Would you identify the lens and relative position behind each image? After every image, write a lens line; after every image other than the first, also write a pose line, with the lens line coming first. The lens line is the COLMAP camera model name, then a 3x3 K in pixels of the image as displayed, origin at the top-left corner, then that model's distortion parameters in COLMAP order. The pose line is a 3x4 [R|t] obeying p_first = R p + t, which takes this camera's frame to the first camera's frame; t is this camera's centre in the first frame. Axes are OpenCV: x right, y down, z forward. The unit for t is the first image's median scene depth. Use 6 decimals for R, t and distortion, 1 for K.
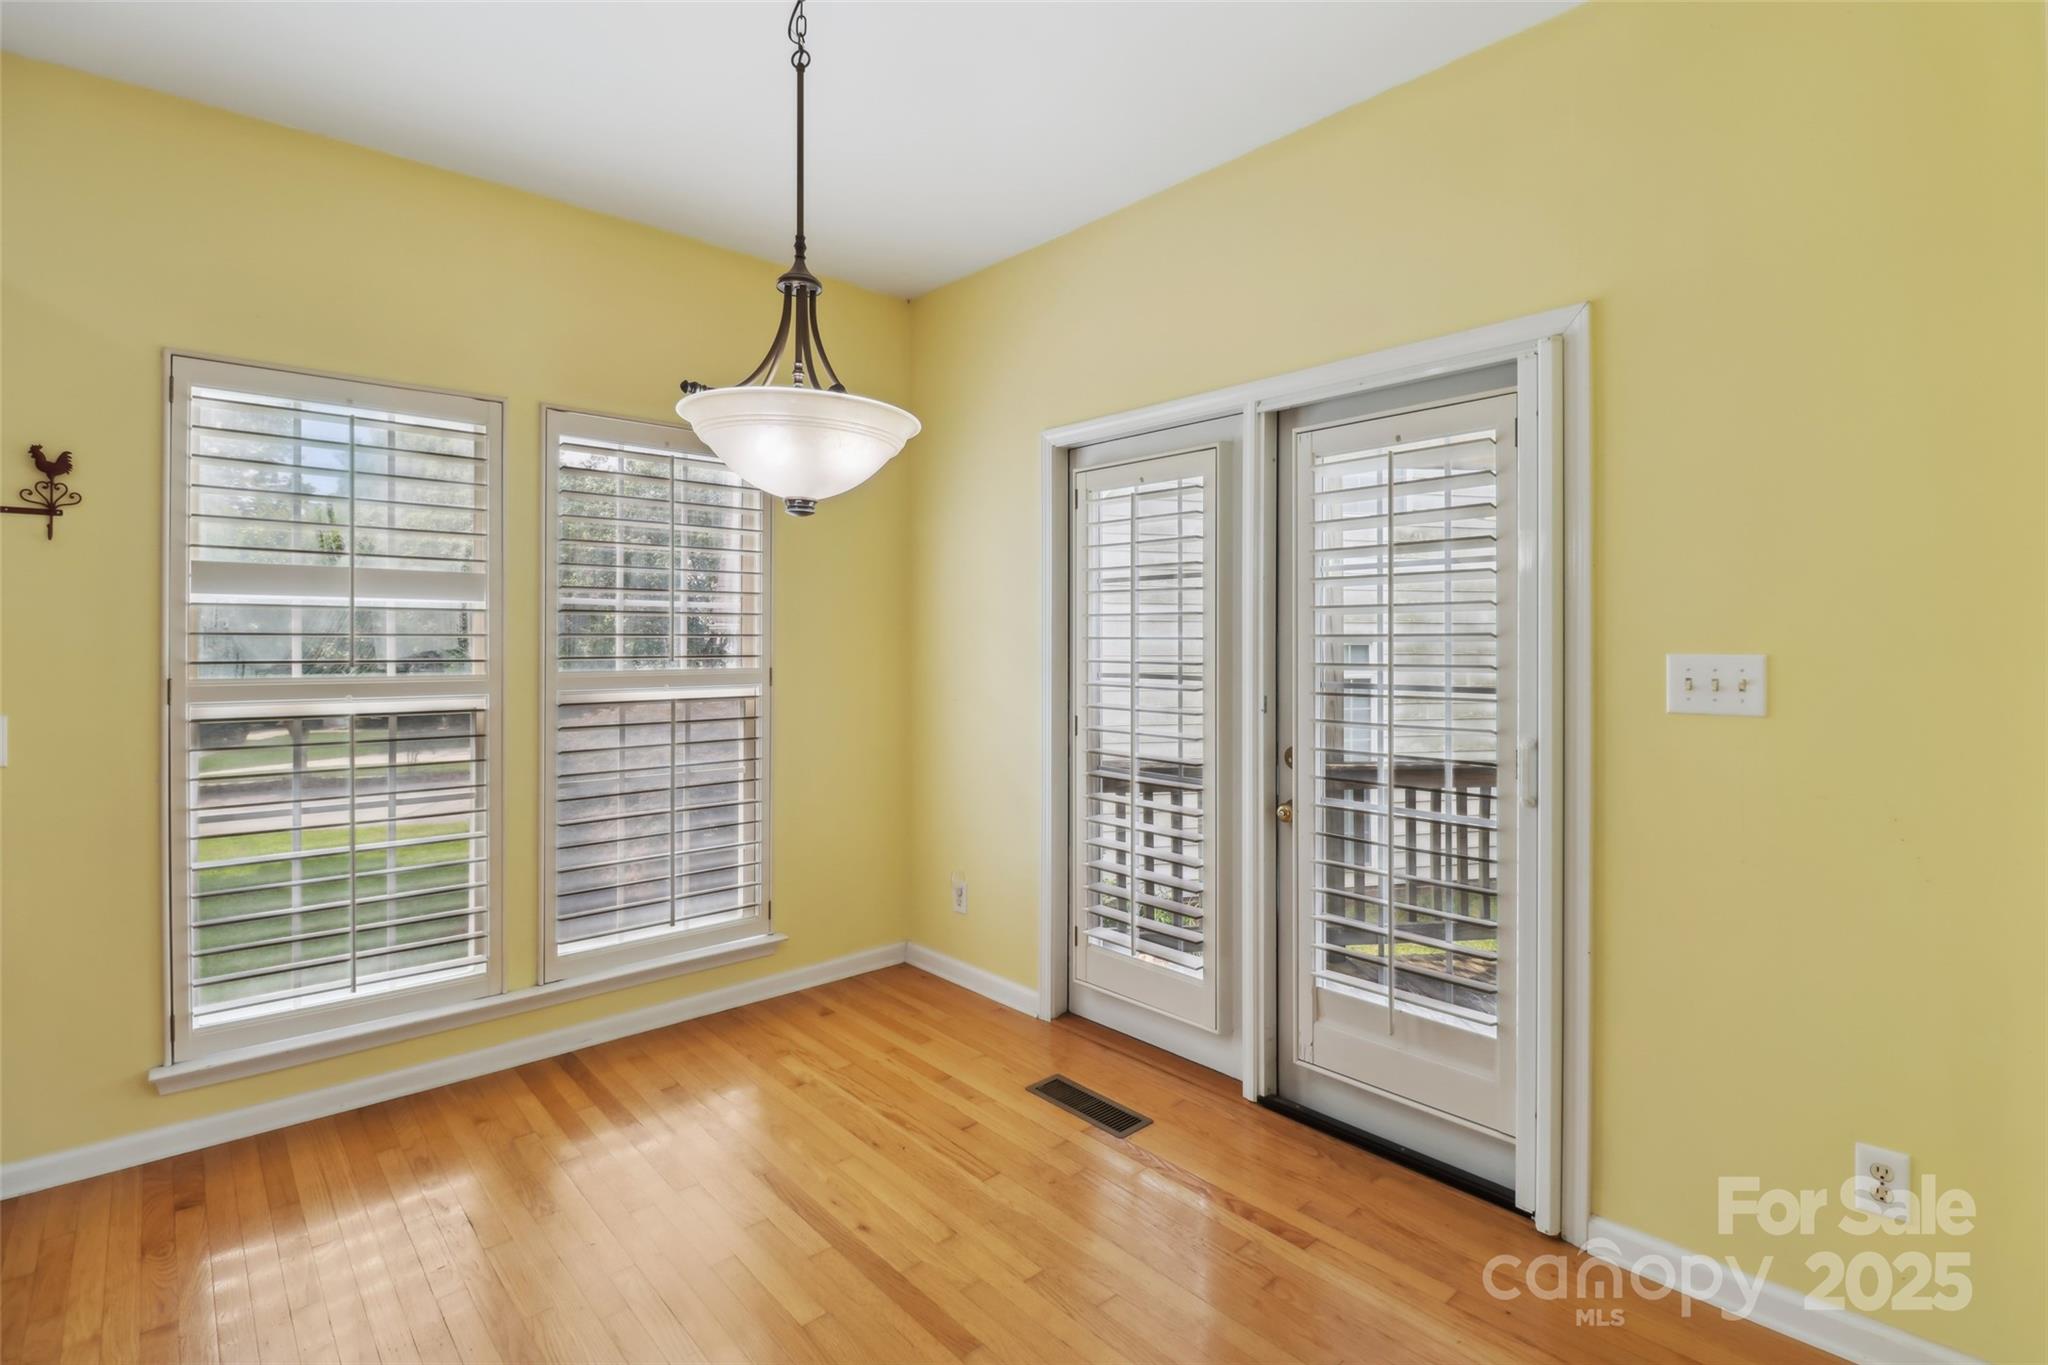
lens RADIAL K [[948.8, 0, 1045.6], [0, 948.8, 643.9], [0, 0, 1]] dist [0.010062, -0.014605]
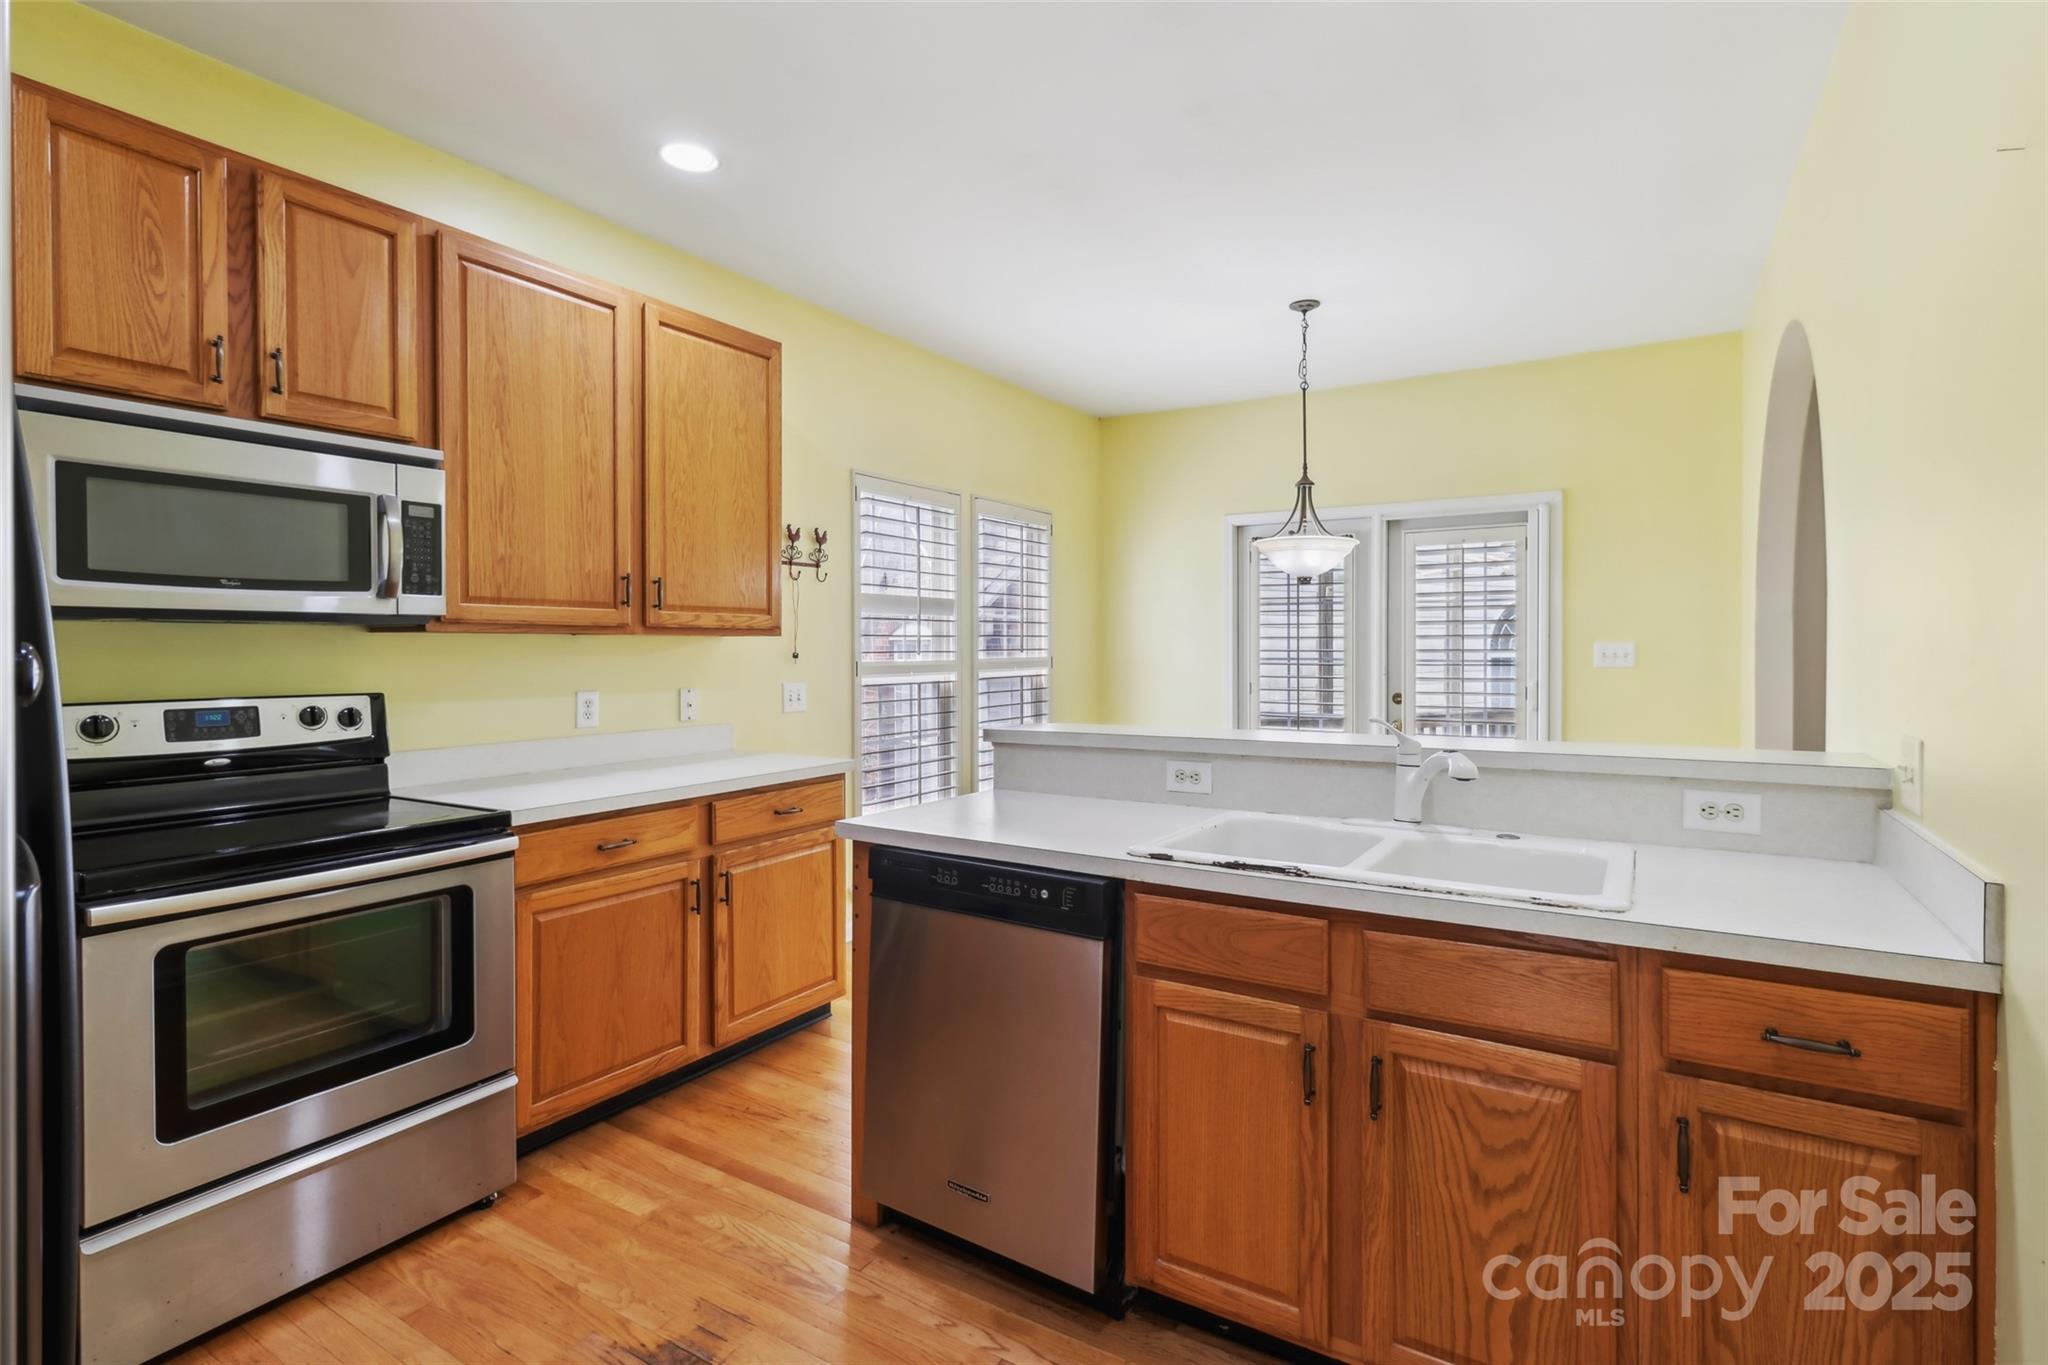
lens RADIAL K [[973.9, 0, 1023.5], [0, 973.9, 661.4], [0, 0, 1]] dist [0.002381, -0.000355]
pose [[0.965665, -0.008439, 0.259654, -0.999188], [0.004396, 0.999860, 0.016149, 0.008413], [-0.259754, -0.014453, 0.965567, -0.724657]]
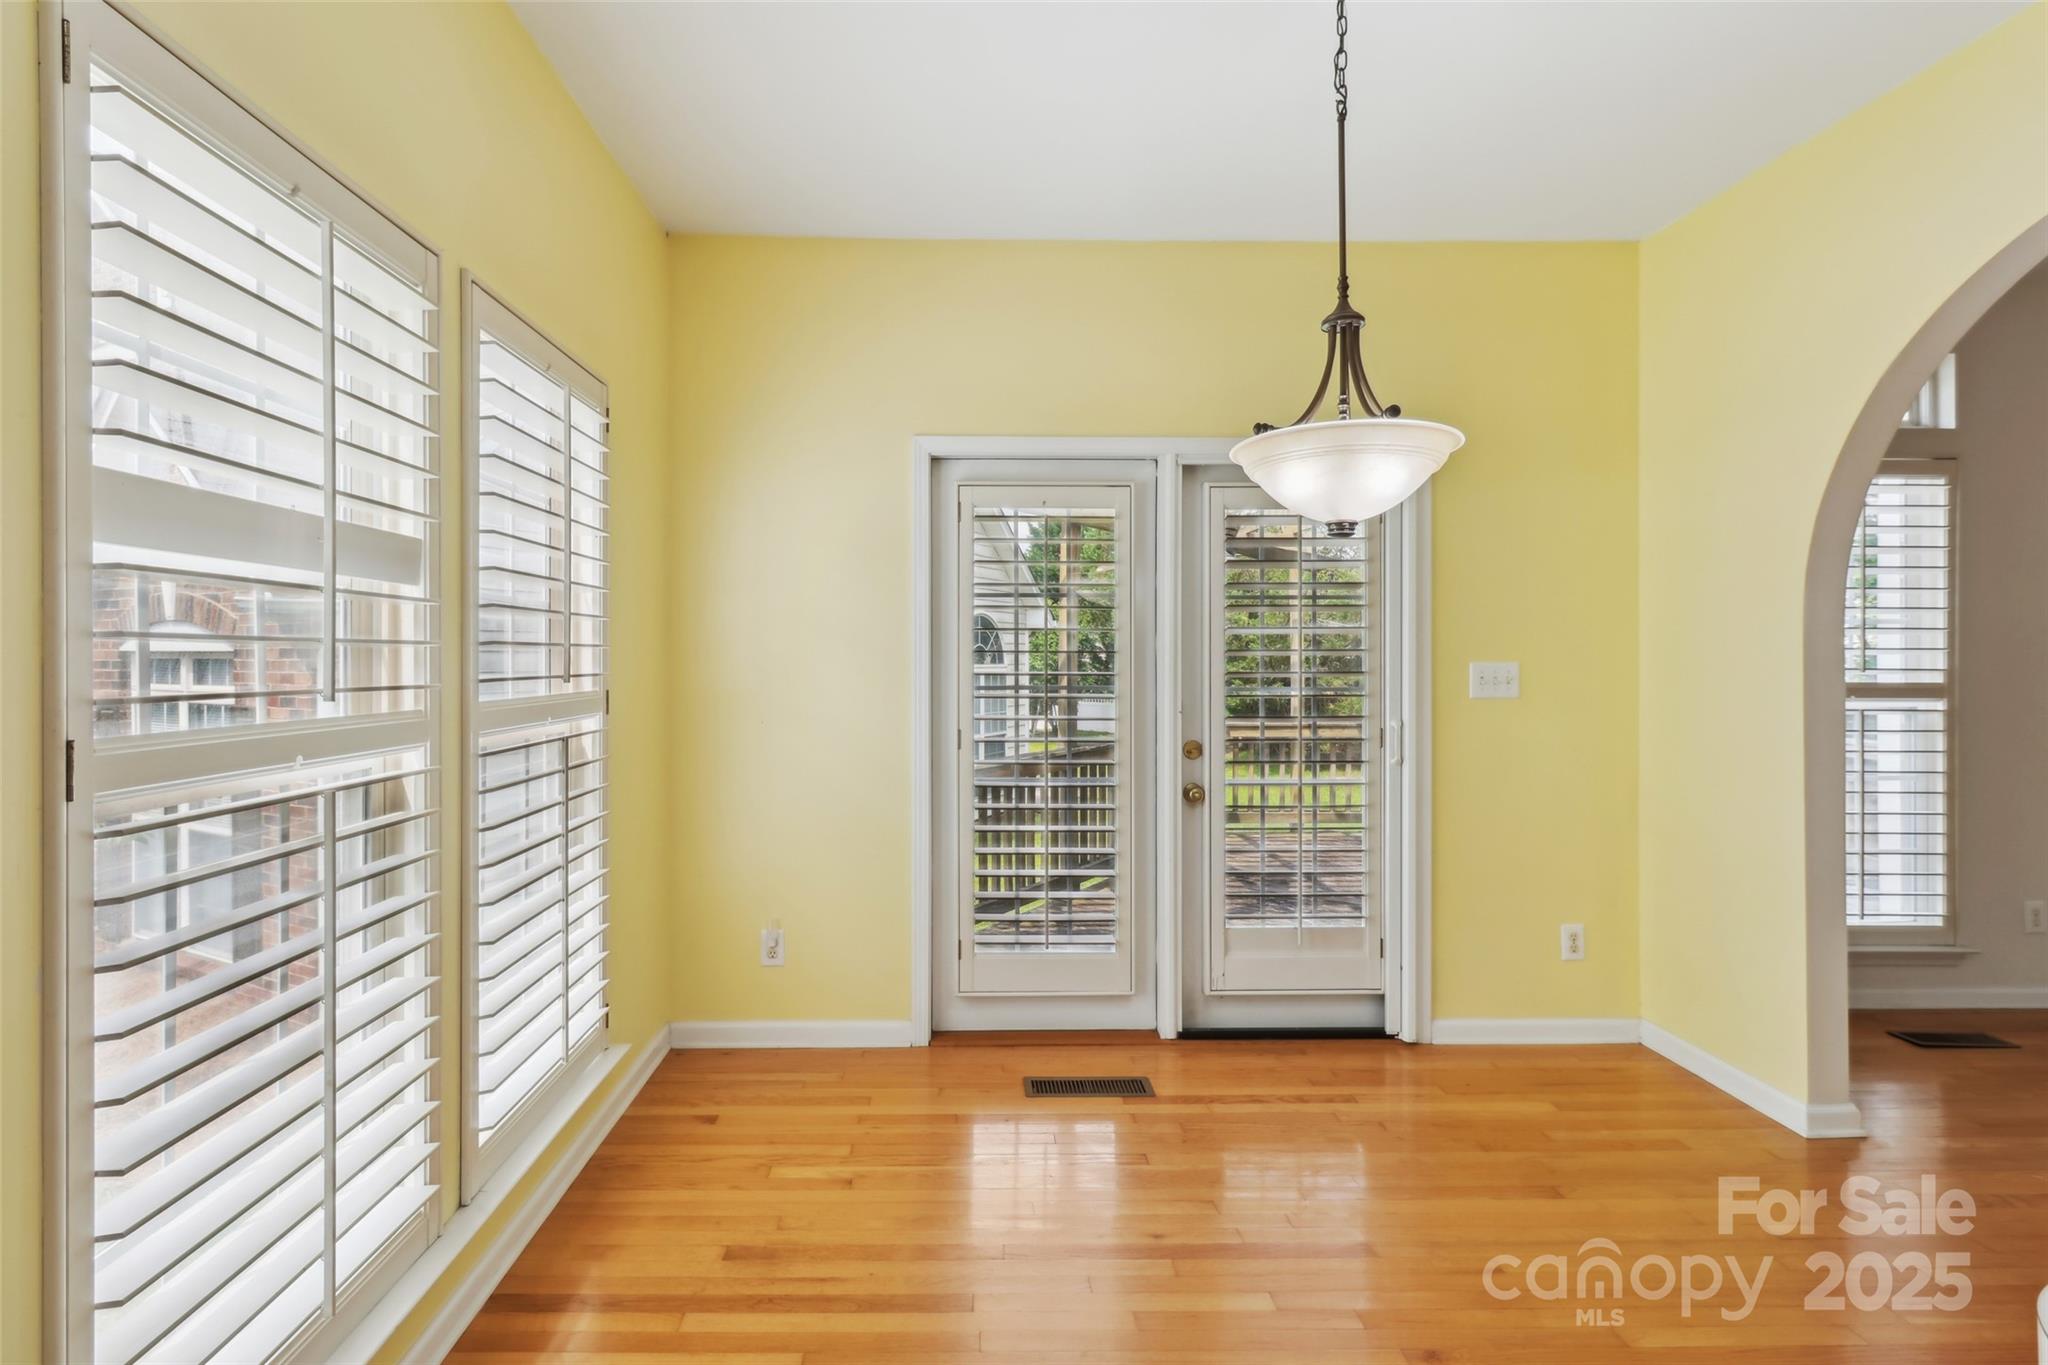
lens RADIAL K [[994.4, 0, 941.7], [0, 994.4, 668.9], [0, 0, 1]] dist [-0.000160, 0.000090]
pose [[0.675929, -0.009468, 0.736906, -0.905183], [0.001790, 0.999936, 0.011206, 0.000169], [-0.736964, -0.006255, 0.675903, 0.372615]]
